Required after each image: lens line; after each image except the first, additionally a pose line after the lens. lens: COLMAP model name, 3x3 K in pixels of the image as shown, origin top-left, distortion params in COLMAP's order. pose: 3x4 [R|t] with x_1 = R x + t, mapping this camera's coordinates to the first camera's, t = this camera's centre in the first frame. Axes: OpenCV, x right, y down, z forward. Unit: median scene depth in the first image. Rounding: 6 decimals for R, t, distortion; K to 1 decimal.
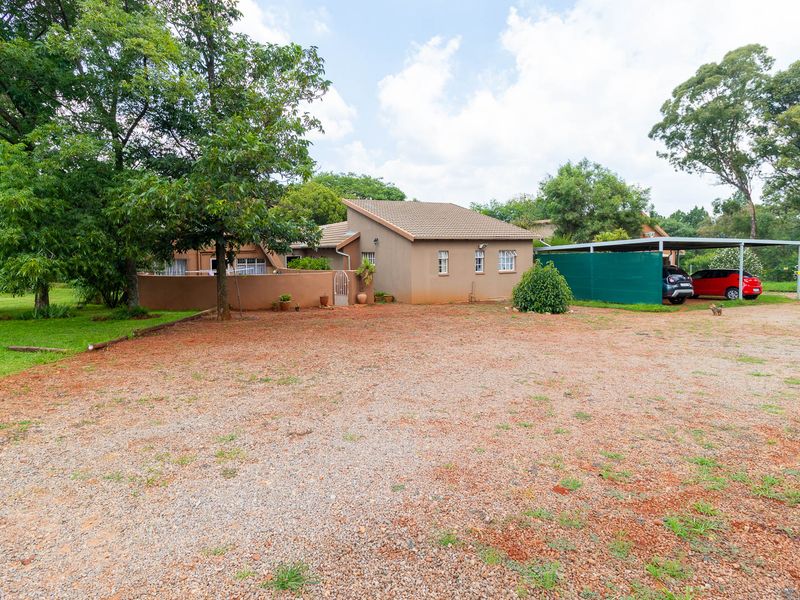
lens RADIAL K [[459.8, 0, 400.3], [0, 459.8, 277.2], [0, 0, 1]] dist [-0.001843, -0.014602]
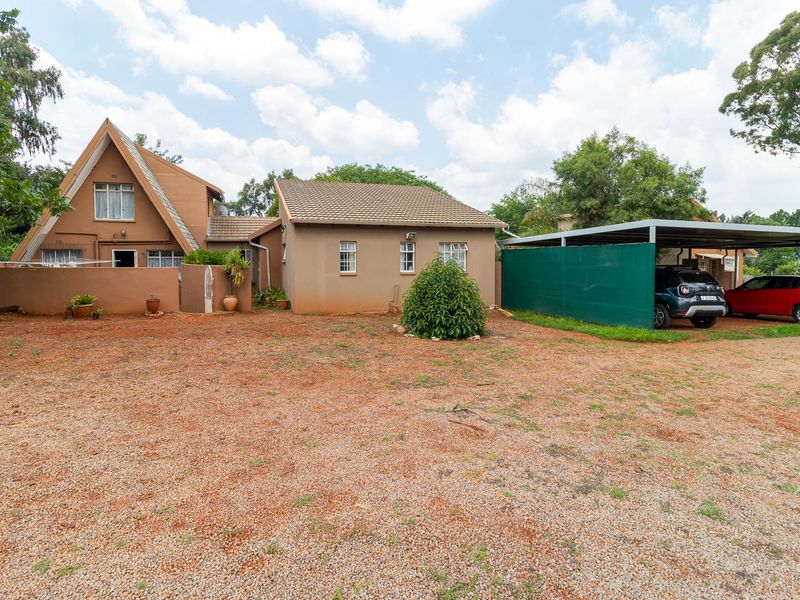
lens RADIAL K [[459.8, 0, 400.3], [0, 459.8, 277.2], [0, 0, 1]] dist [-0.001843, -0.014602]
pose [[0.987721, 0.022781, -0.154556, 0.230258], [-0.023126, 0.999732, -0.000434, -0.001718], [0.154505, 0.004003, 0.987984, 0.238153]]
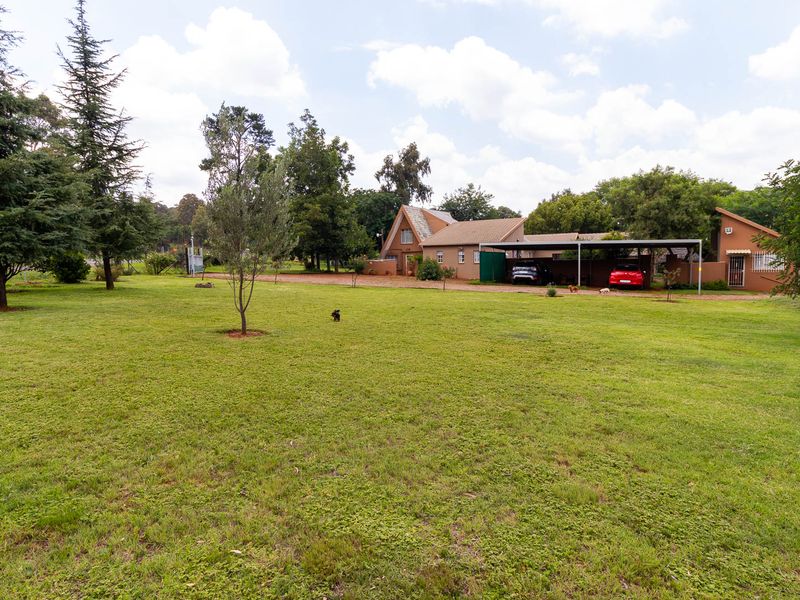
lens RADIAL K [[459.8, 0, 400.3], [0, 459.8, 277.2], [0, 0, 1]] dist [-0.001843, -0.014602]
pose [[0.514893, 0.038541, -0.856388, 1.351386], [-0.022718, 0.999251, 0.031312, -0.005071], [0.856954, 0.003333, 0.515383, -0.117465]]
